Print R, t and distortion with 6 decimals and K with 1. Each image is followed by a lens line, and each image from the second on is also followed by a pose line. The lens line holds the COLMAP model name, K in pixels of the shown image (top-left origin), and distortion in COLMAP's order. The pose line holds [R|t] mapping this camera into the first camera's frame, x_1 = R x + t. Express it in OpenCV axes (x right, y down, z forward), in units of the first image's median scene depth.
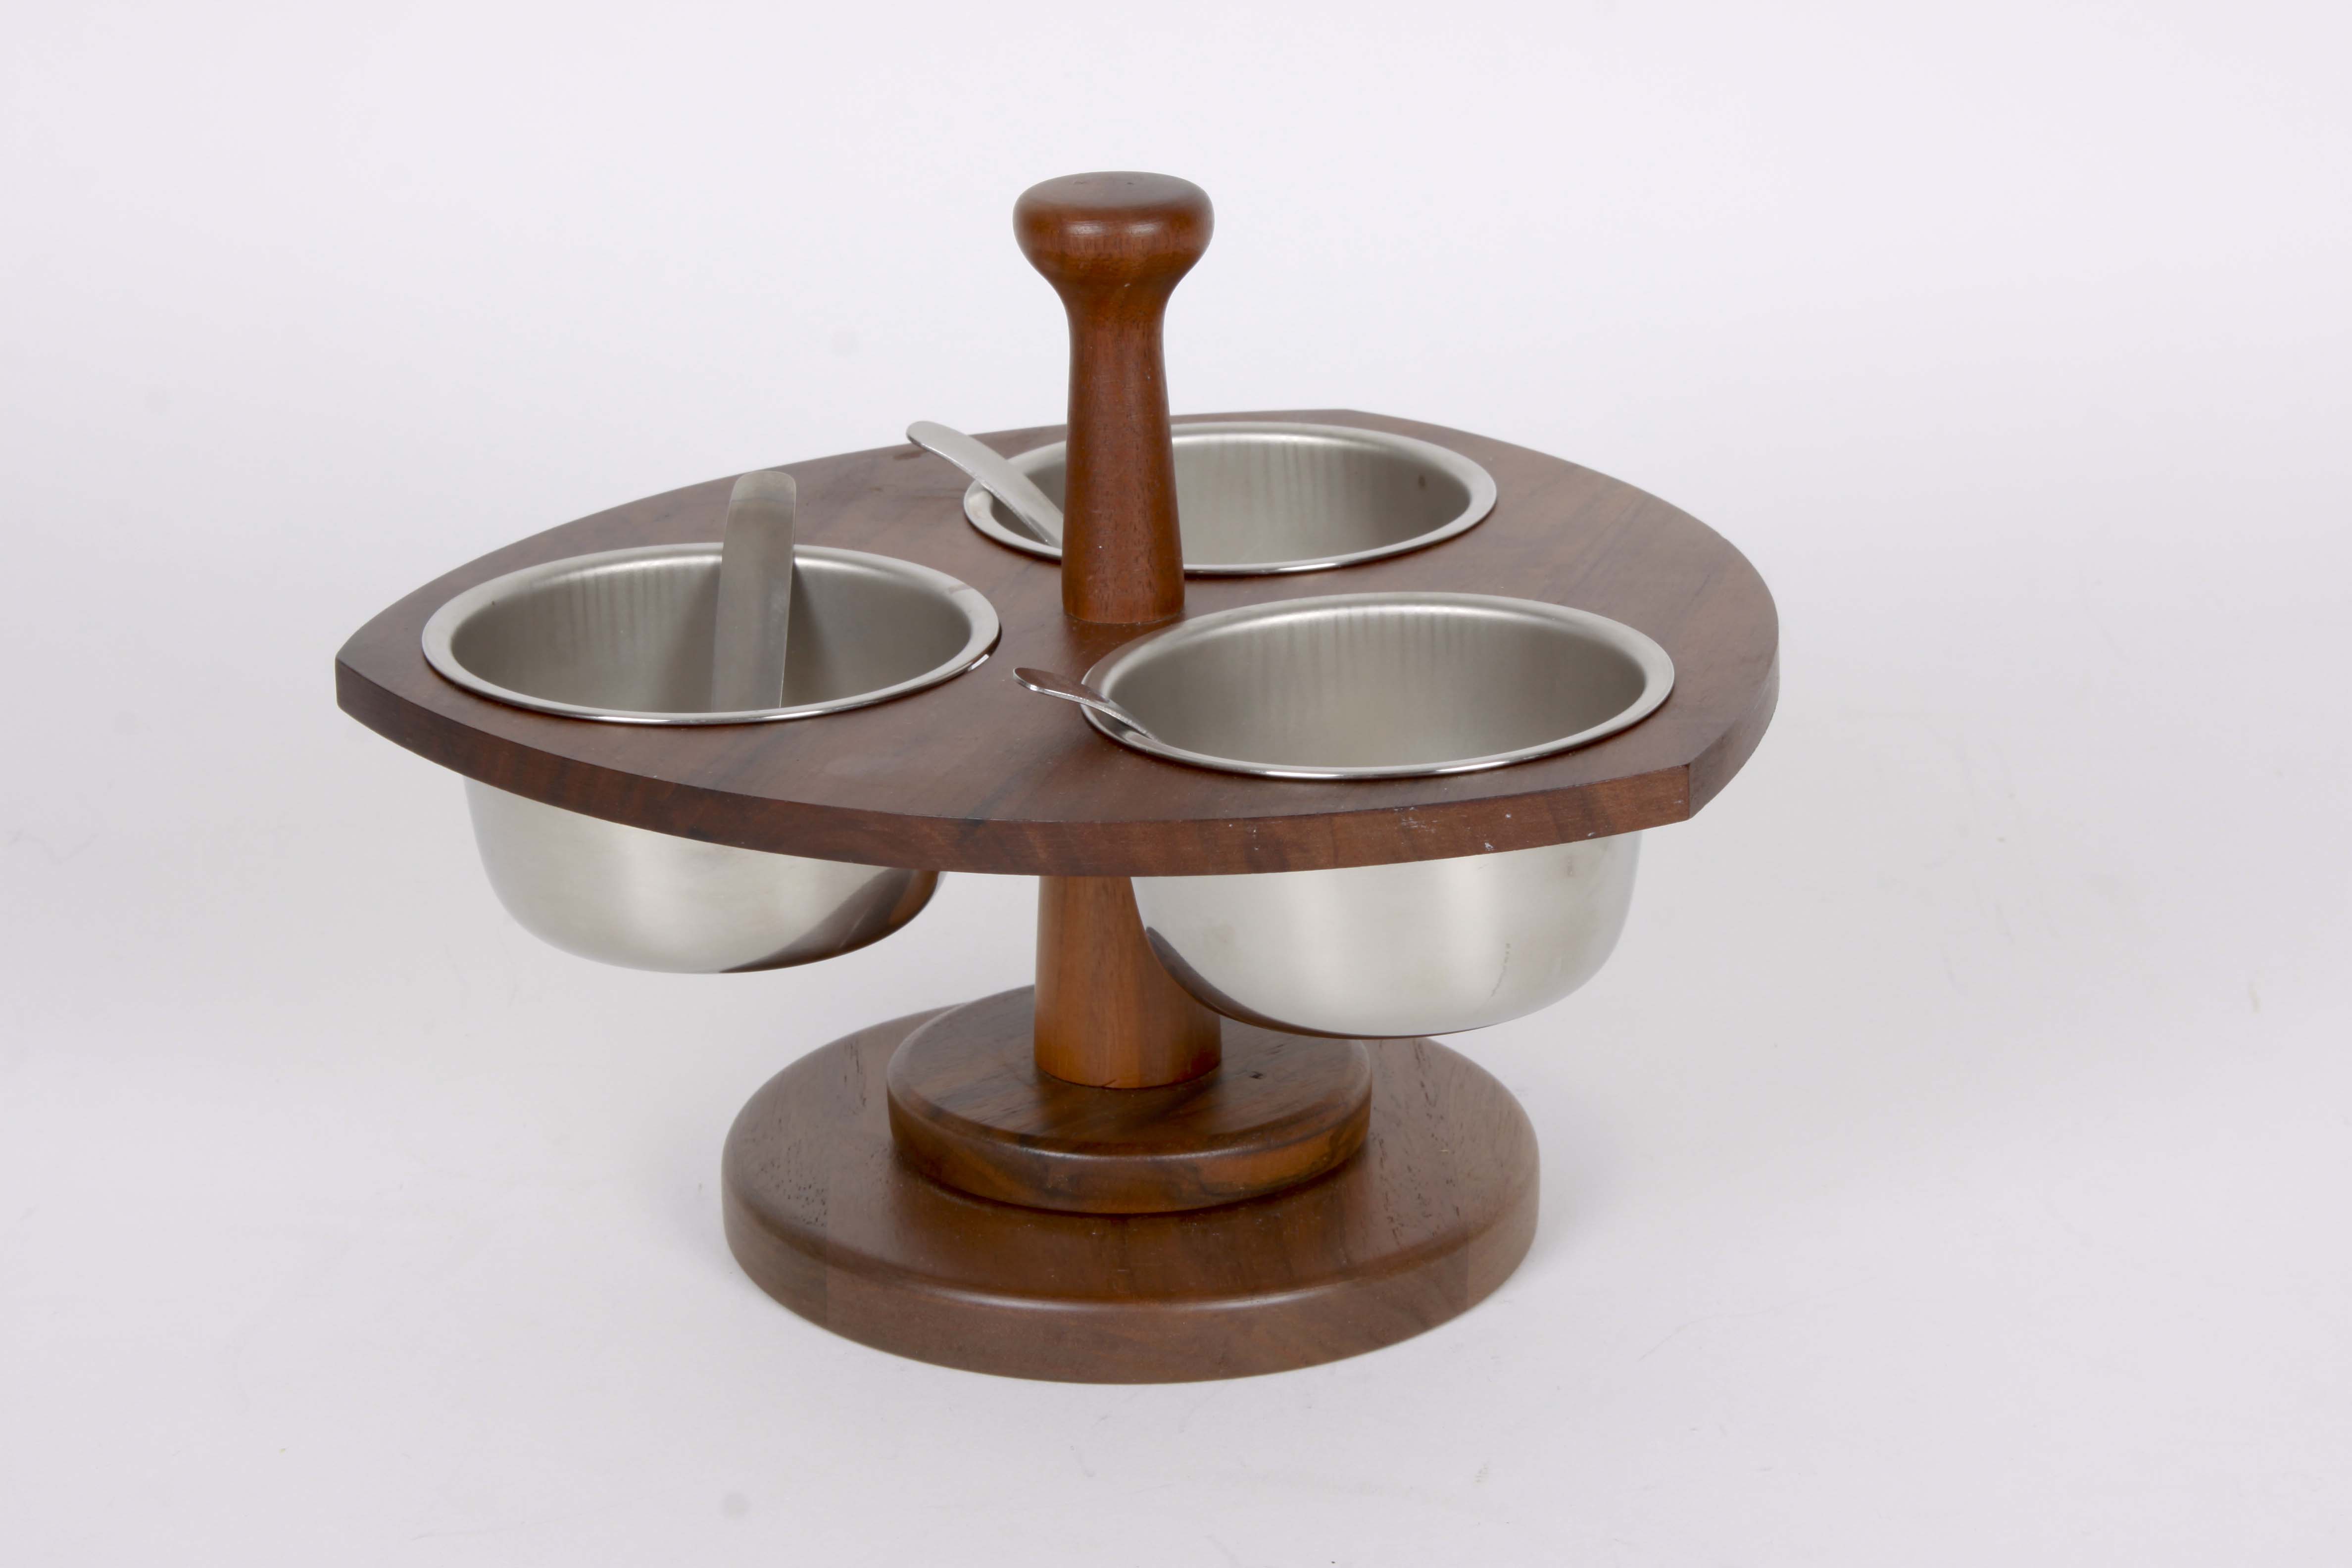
lens RADIAL K [[6345.2, 0, 1184.0], [0, 6345.2, 782.2], [0, 0, 1]] dist [0.099953, 0.000000]
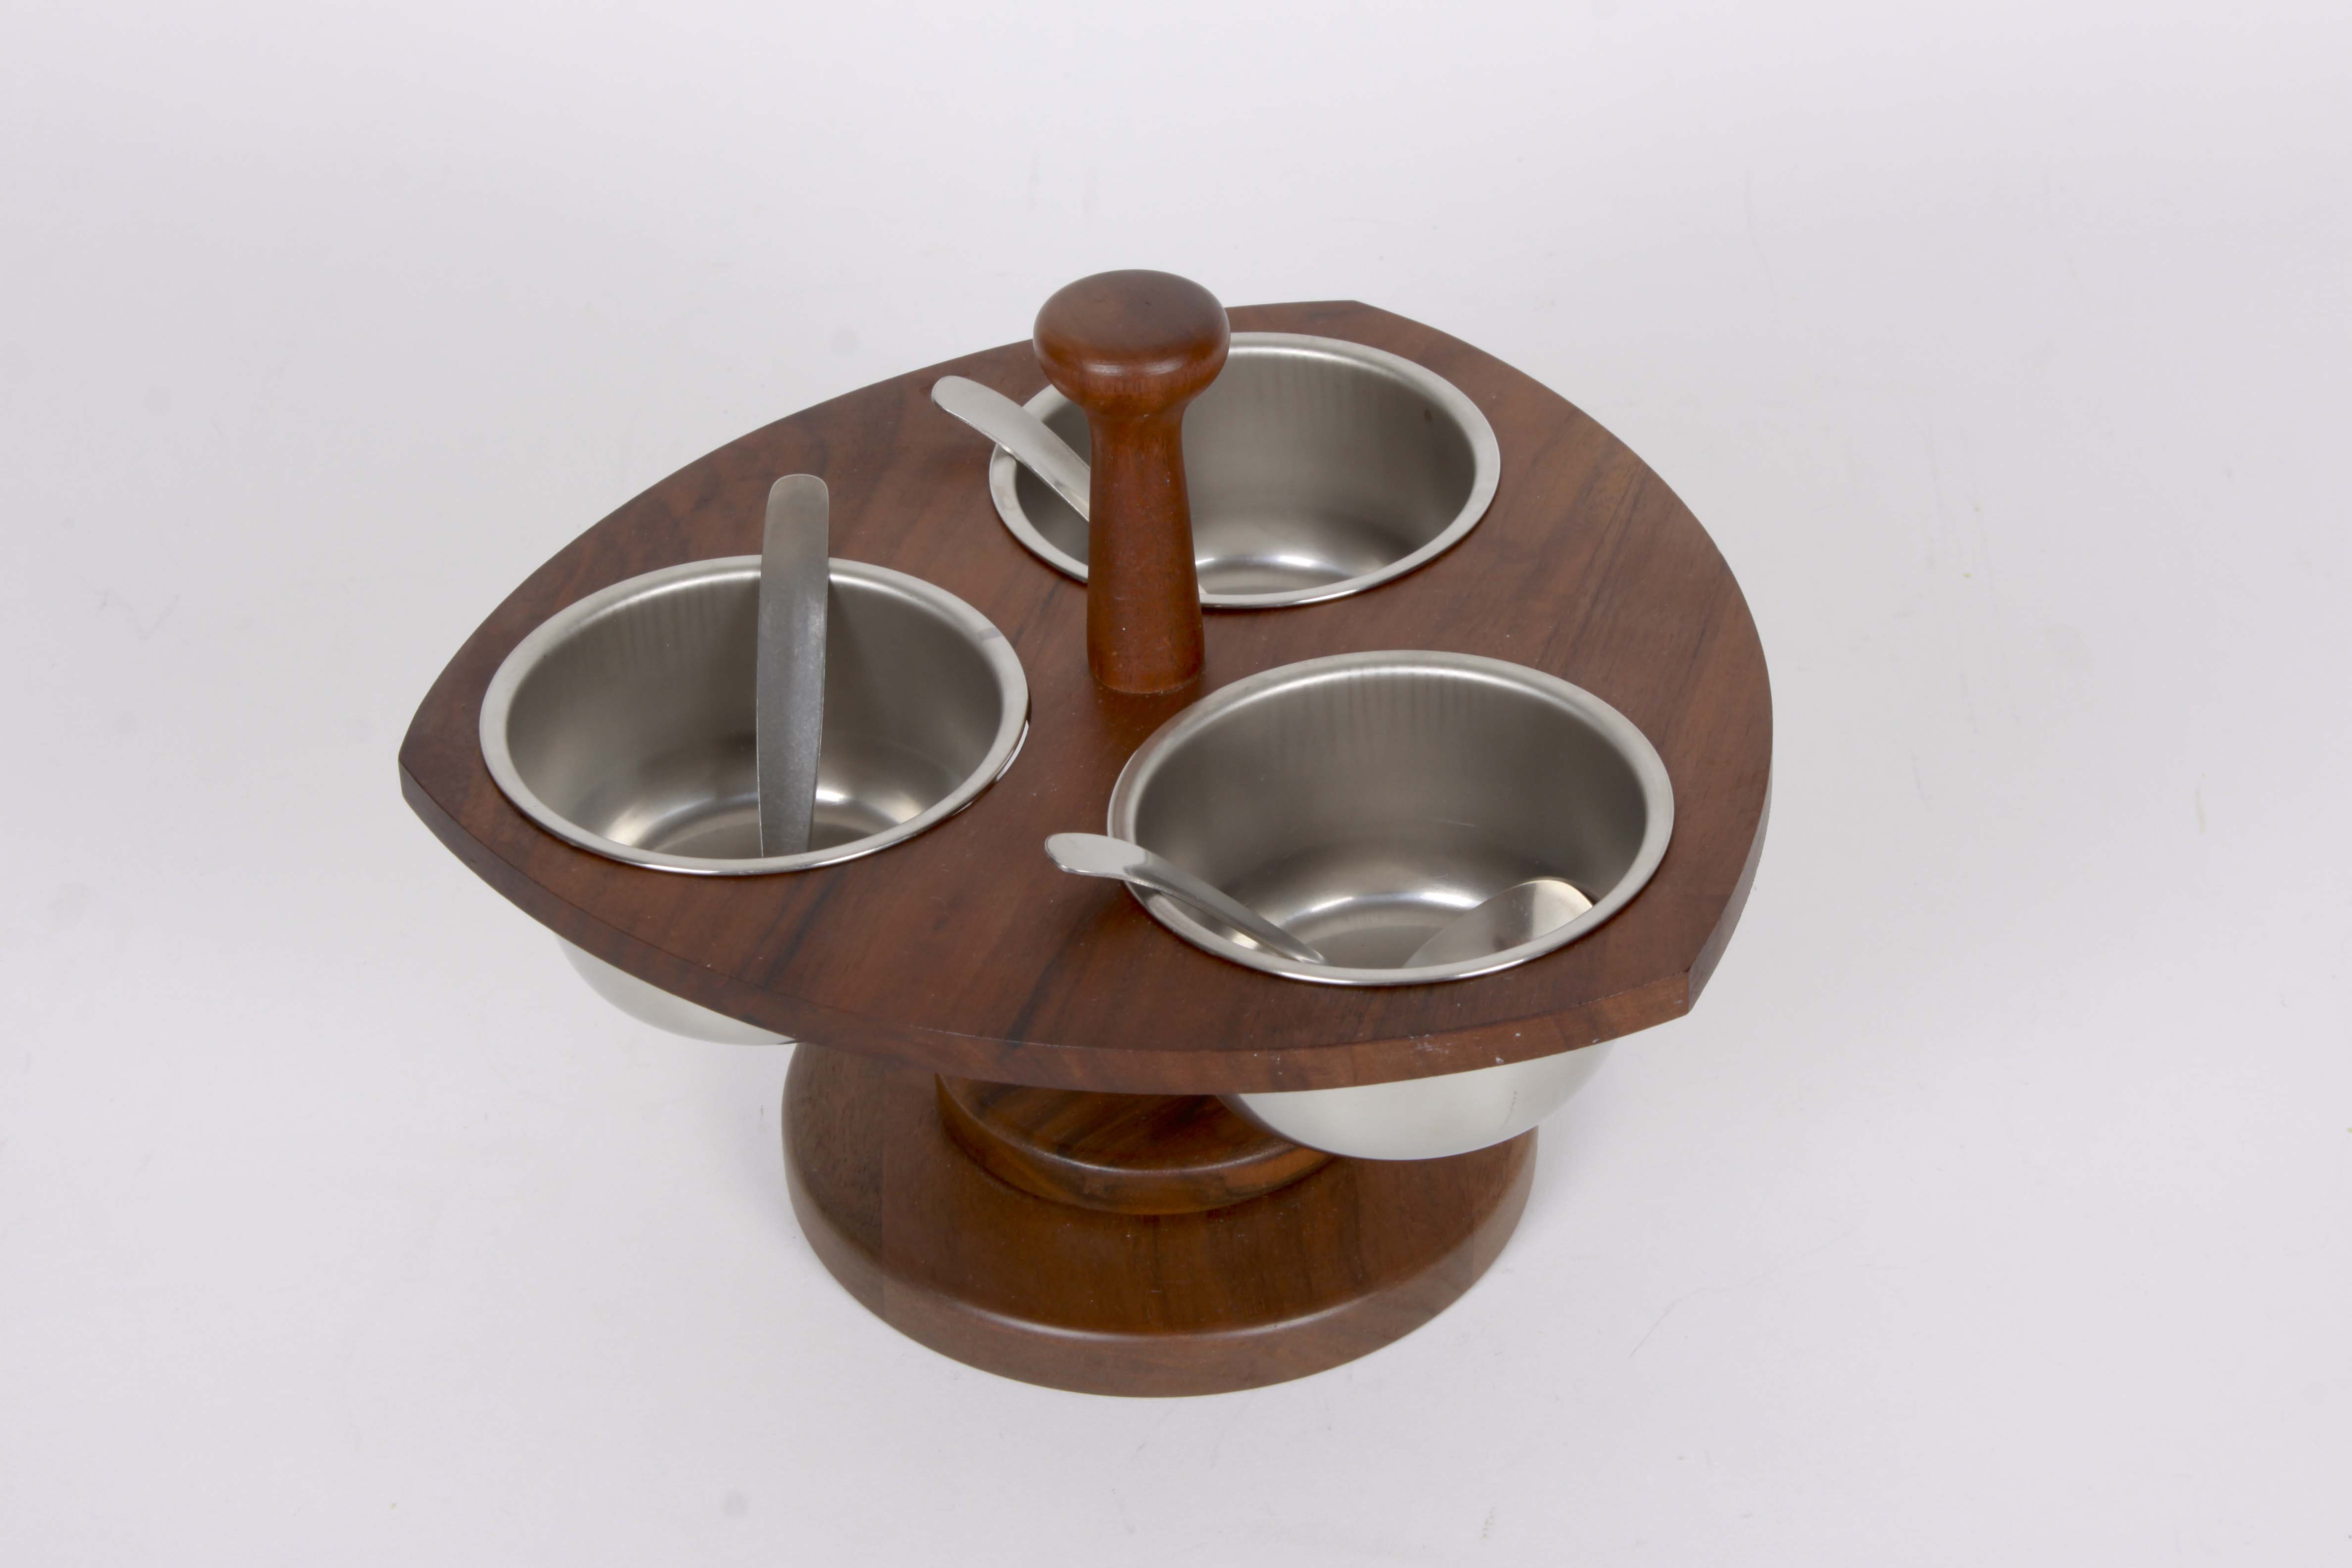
lens RADIAL K [[5538.2, 0, 1165.4], [0, 5538.2, 788.4], [0, 0, 1]] dist [0.066898, 0.000000]
pose [[0.999901, -0.013729, -0.003093, -0.003866], [0.013992, 0.946228, 0.323196, -0.306552], [-0.001511, -0.323208, 0.946327, 0.129217]]
